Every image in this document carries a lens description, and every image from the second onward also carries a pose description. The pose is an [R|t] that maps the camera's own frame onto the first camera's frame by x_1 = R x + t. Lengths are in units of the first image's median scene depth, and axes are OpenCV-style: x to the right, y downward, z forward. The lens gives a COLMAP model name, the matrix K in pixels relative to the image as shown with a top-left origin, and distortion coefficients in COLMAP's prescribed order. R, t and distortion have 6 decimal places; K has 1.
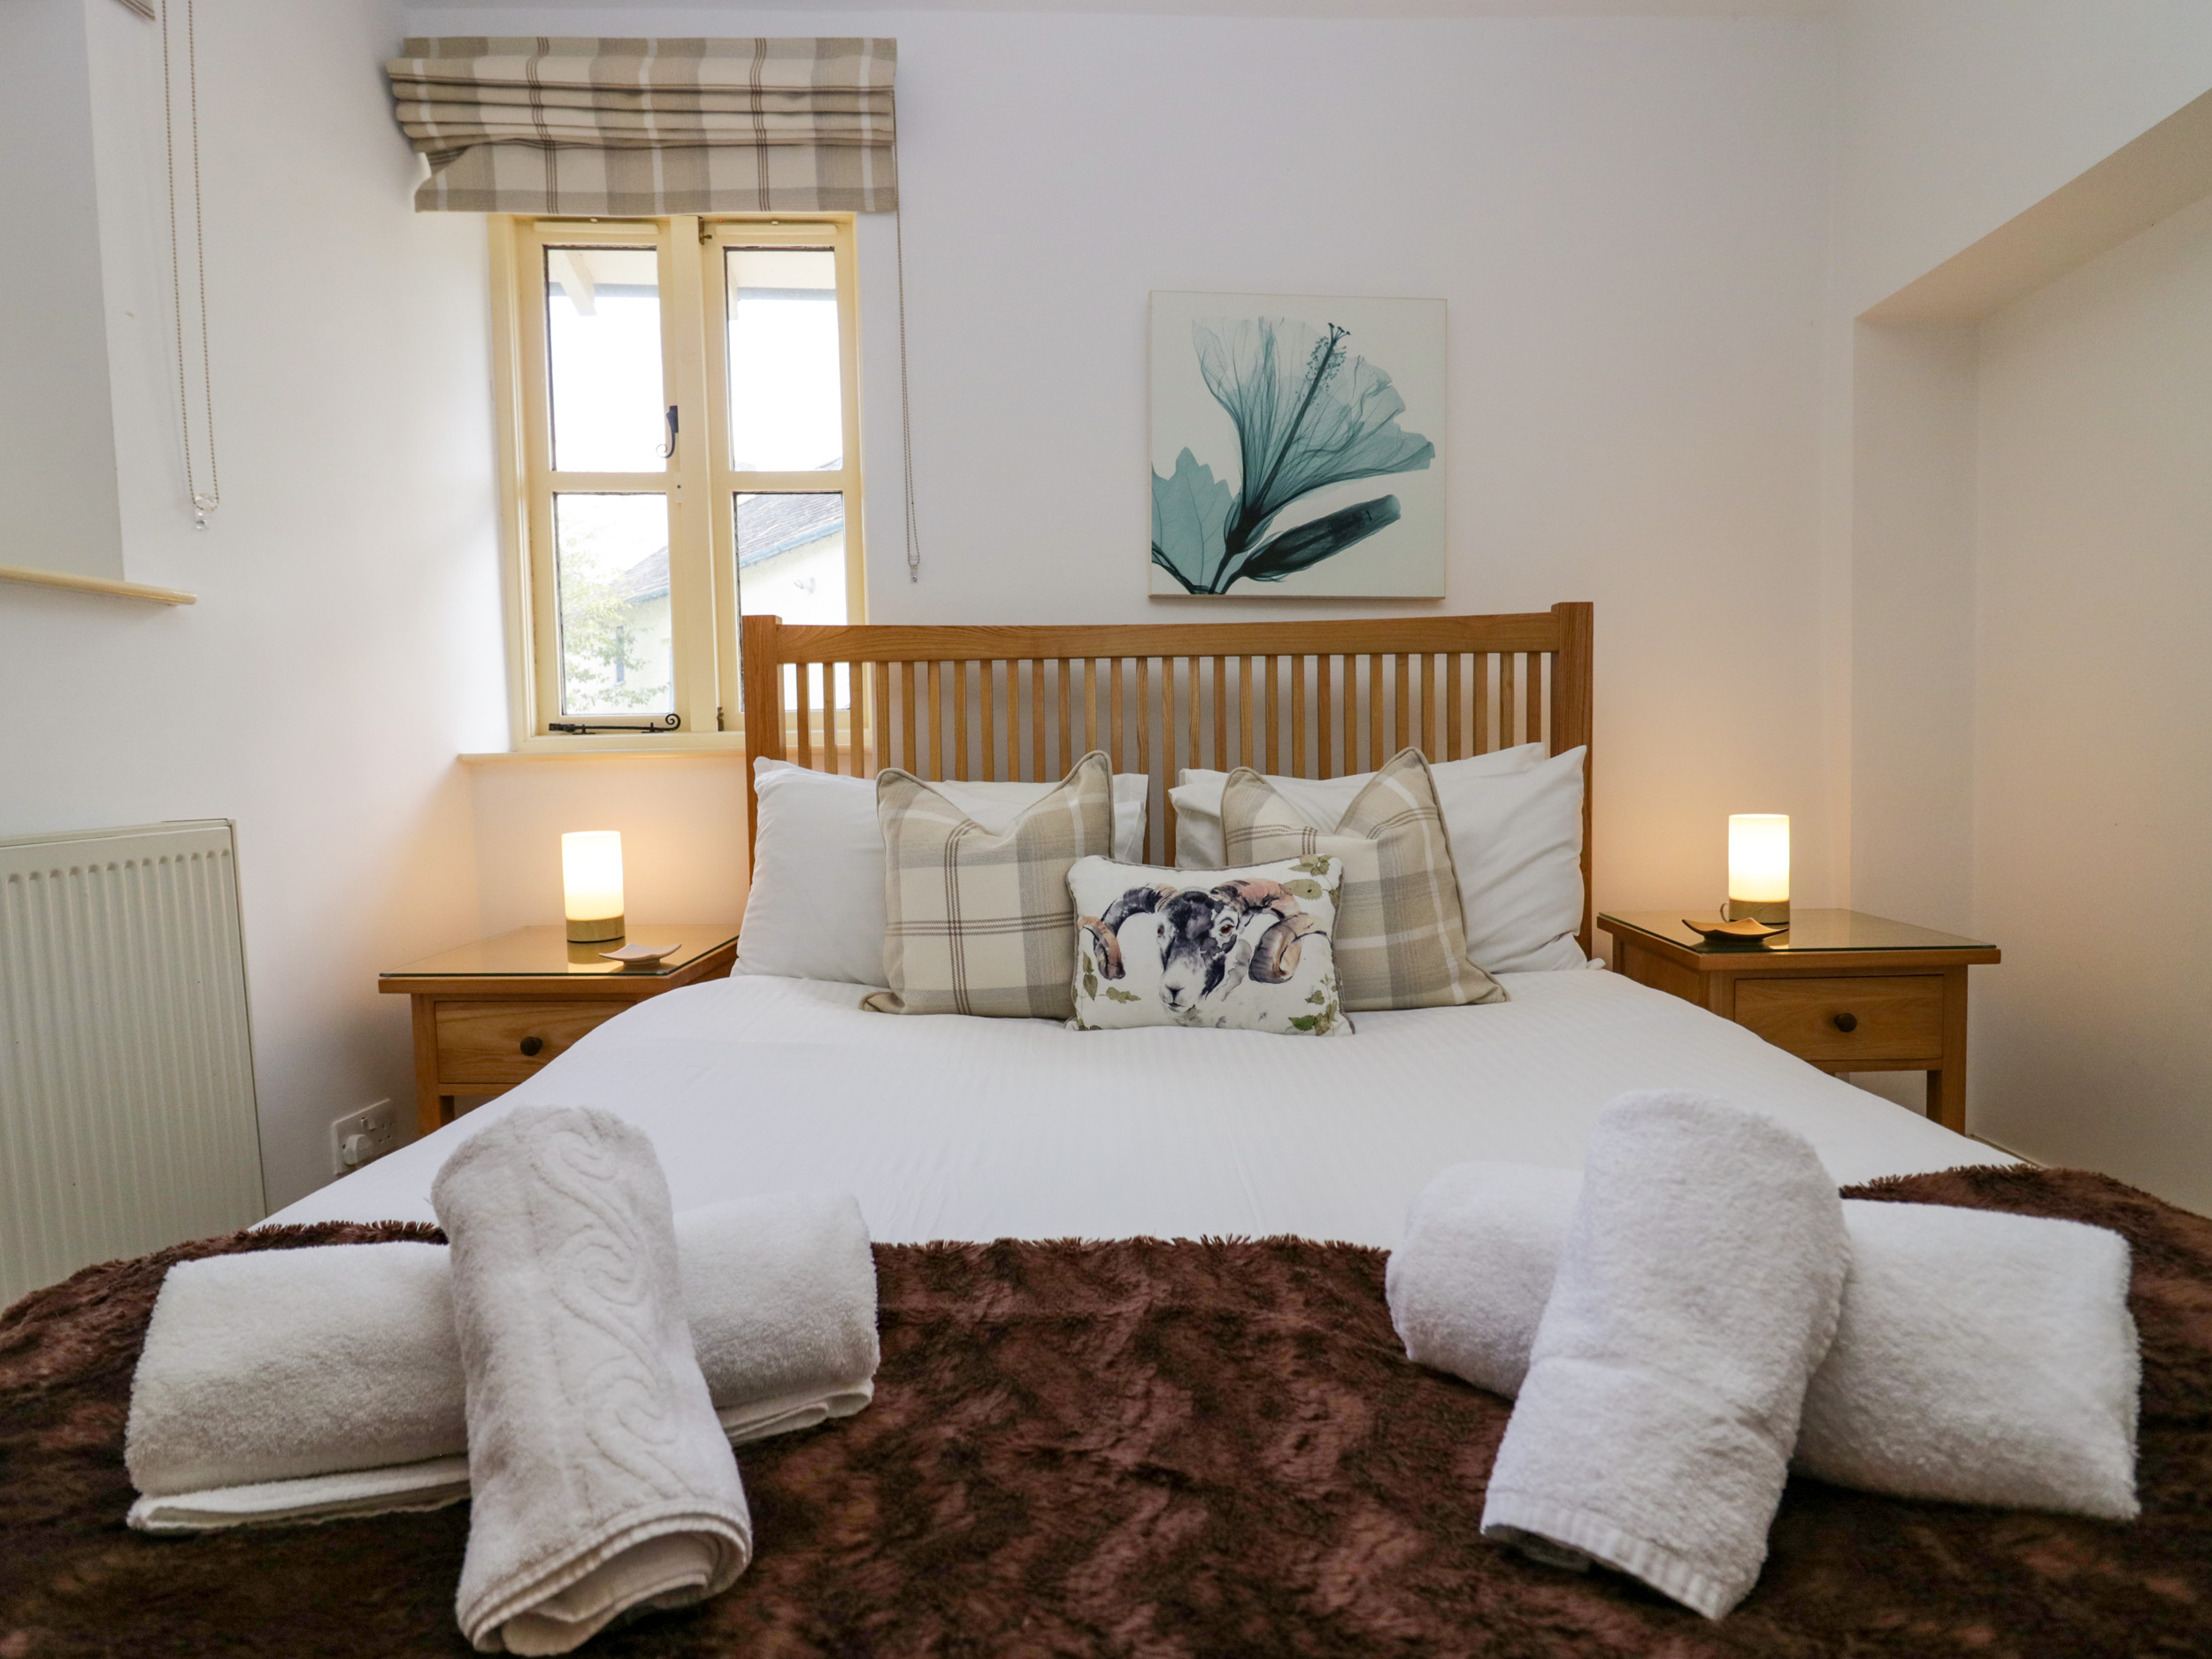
lens RADIAL K [[1200.2, 0, 1124.1], [0, 1200.2, 818.2], [0, 0, 1]] dist [-0.002345, -0.011114]
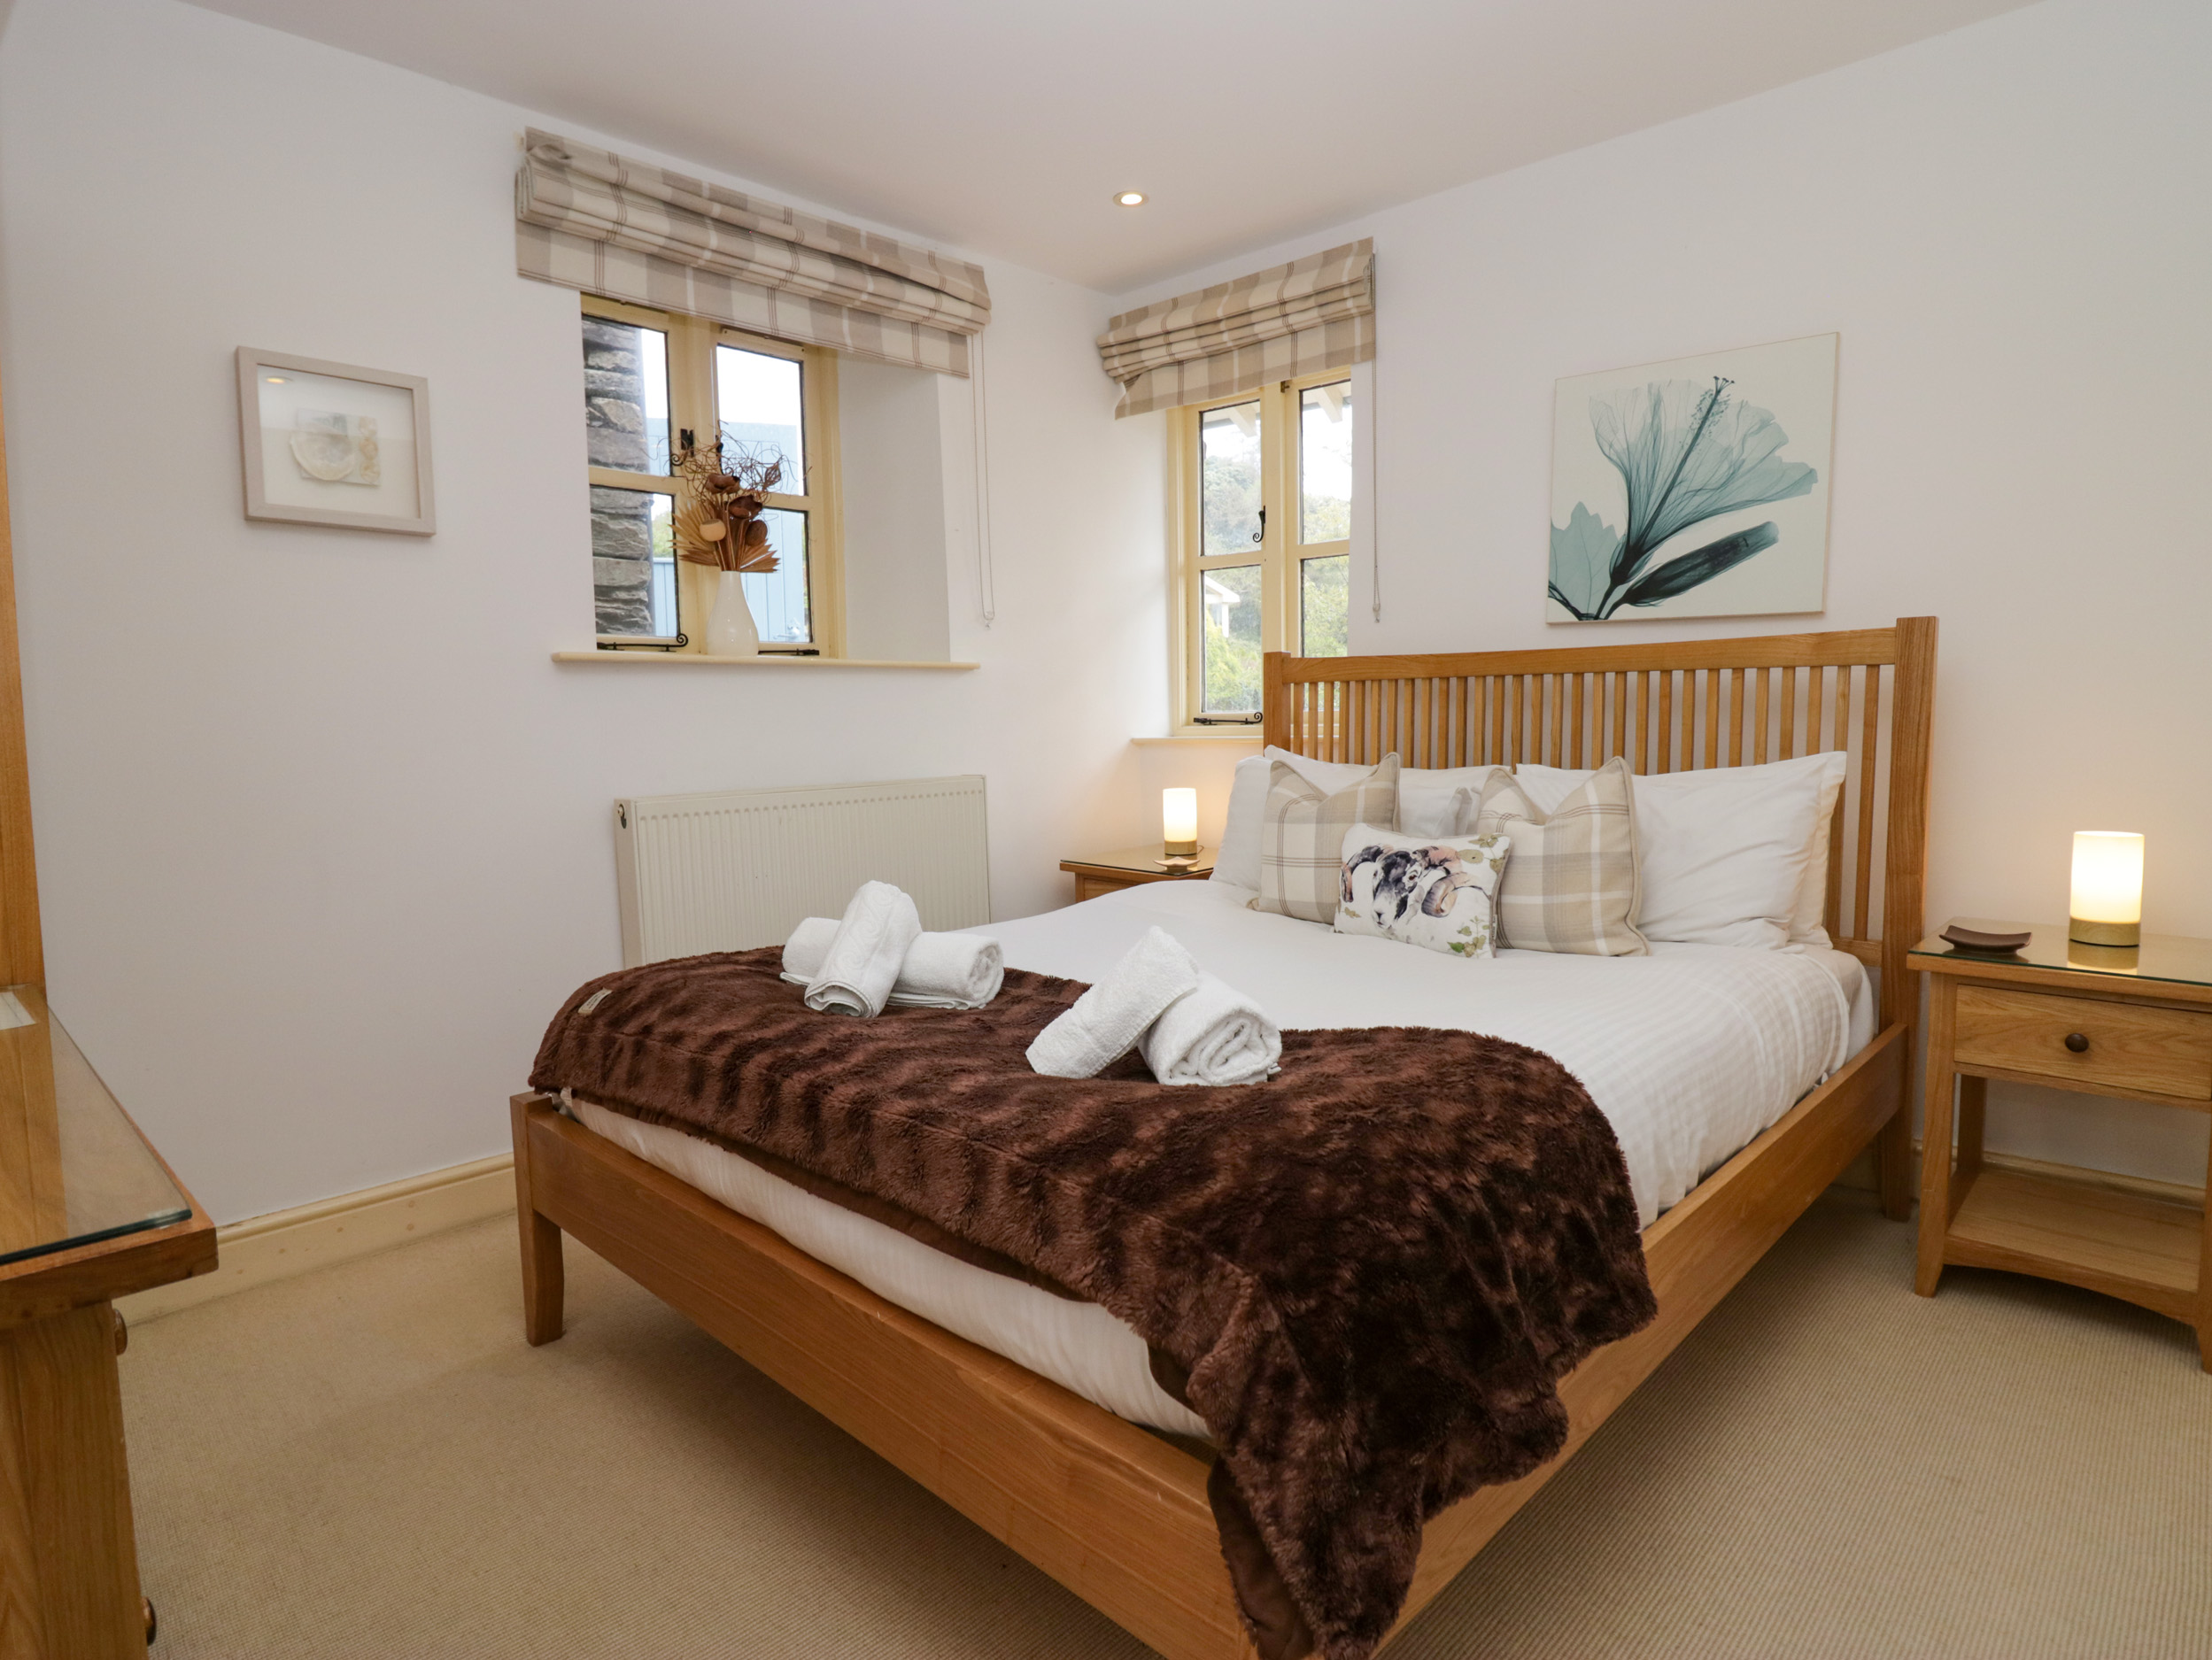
lens RADIAL K [[1200.1, 0, 1126.5], [0, 1200.1, 827.2], [0, 0, 1]] dist [-0.002345, -0.011114]
pose [[0.726778, 0.072590, -0.683026, 0.621649], [-0.037942, 0.997124, 0.065599, -0.040382], [0.685824, -0.021760, 0.727442, -0.243982]]
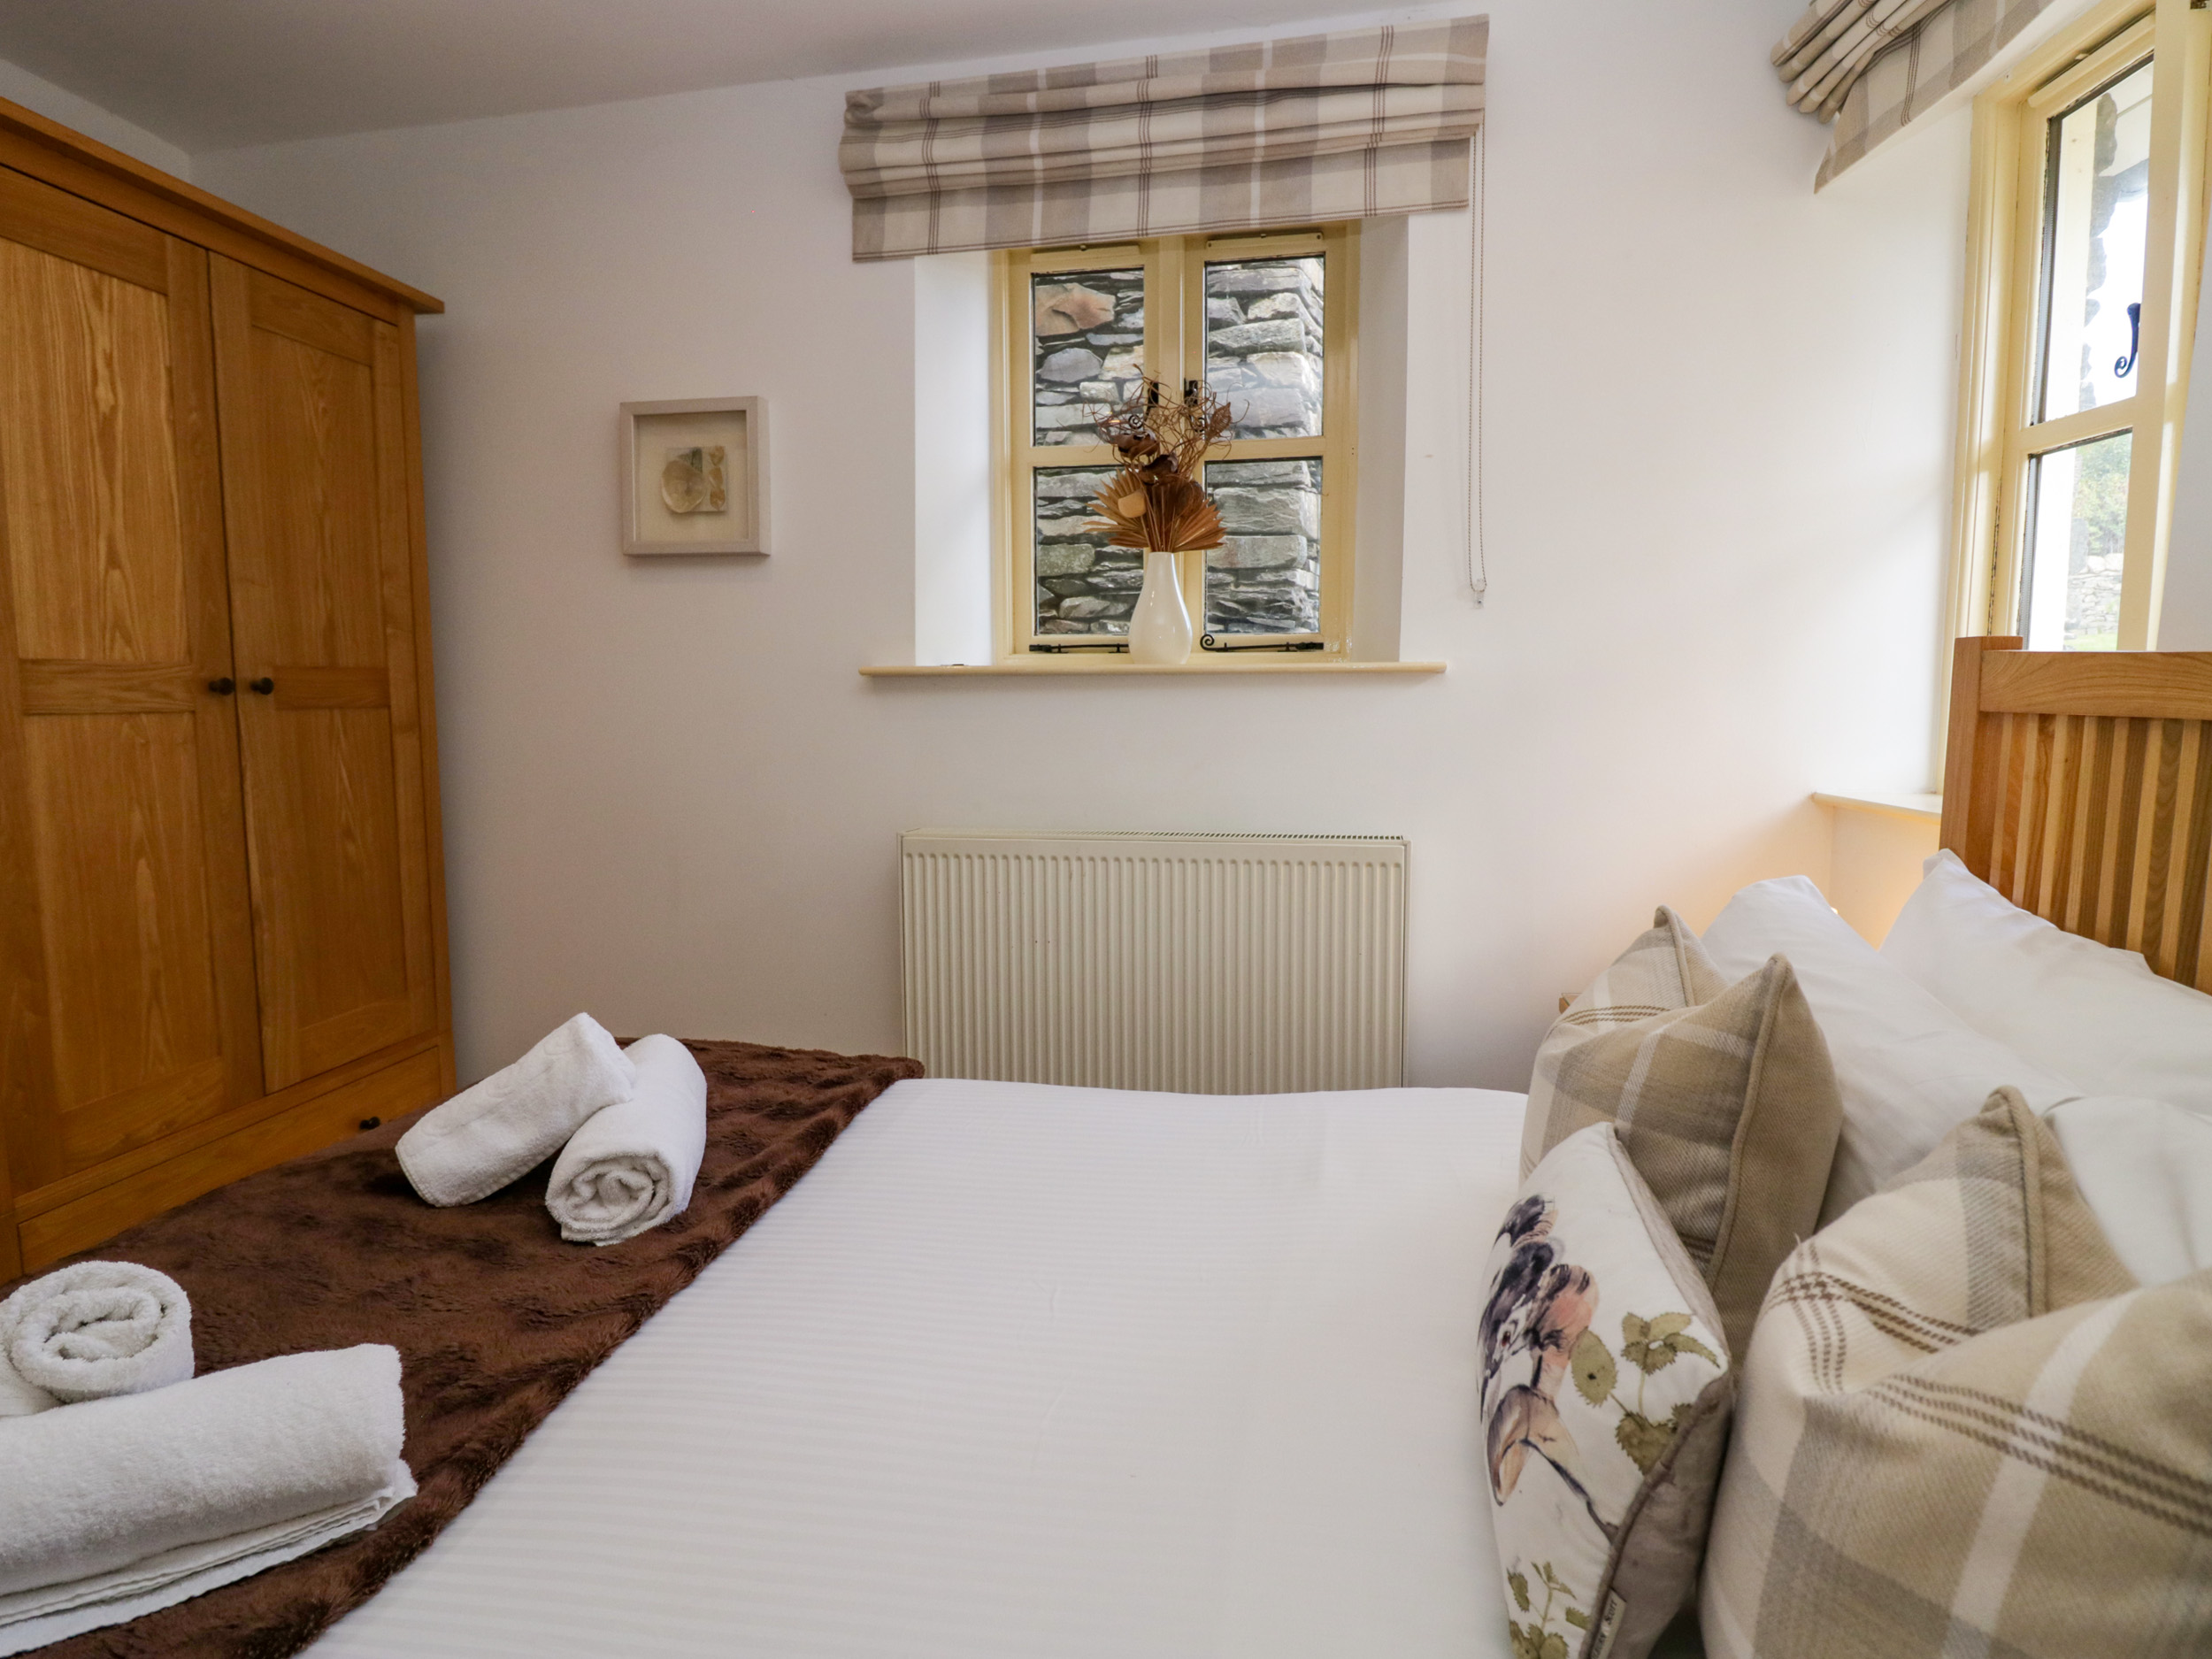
lens RADIAL K [[1200.2, 0, 1128.2], [0, 1200.2, 817.5], [0, 0, 1]] dist [-0.002345, -0.011114]
pose [[-0.182862, 0.132762, -0.974133, 0.436438], [-0.046221, 0.988584, 0.143407, -0.145769], [0.982051, 0.071249, -0.174638, 0.671823]]
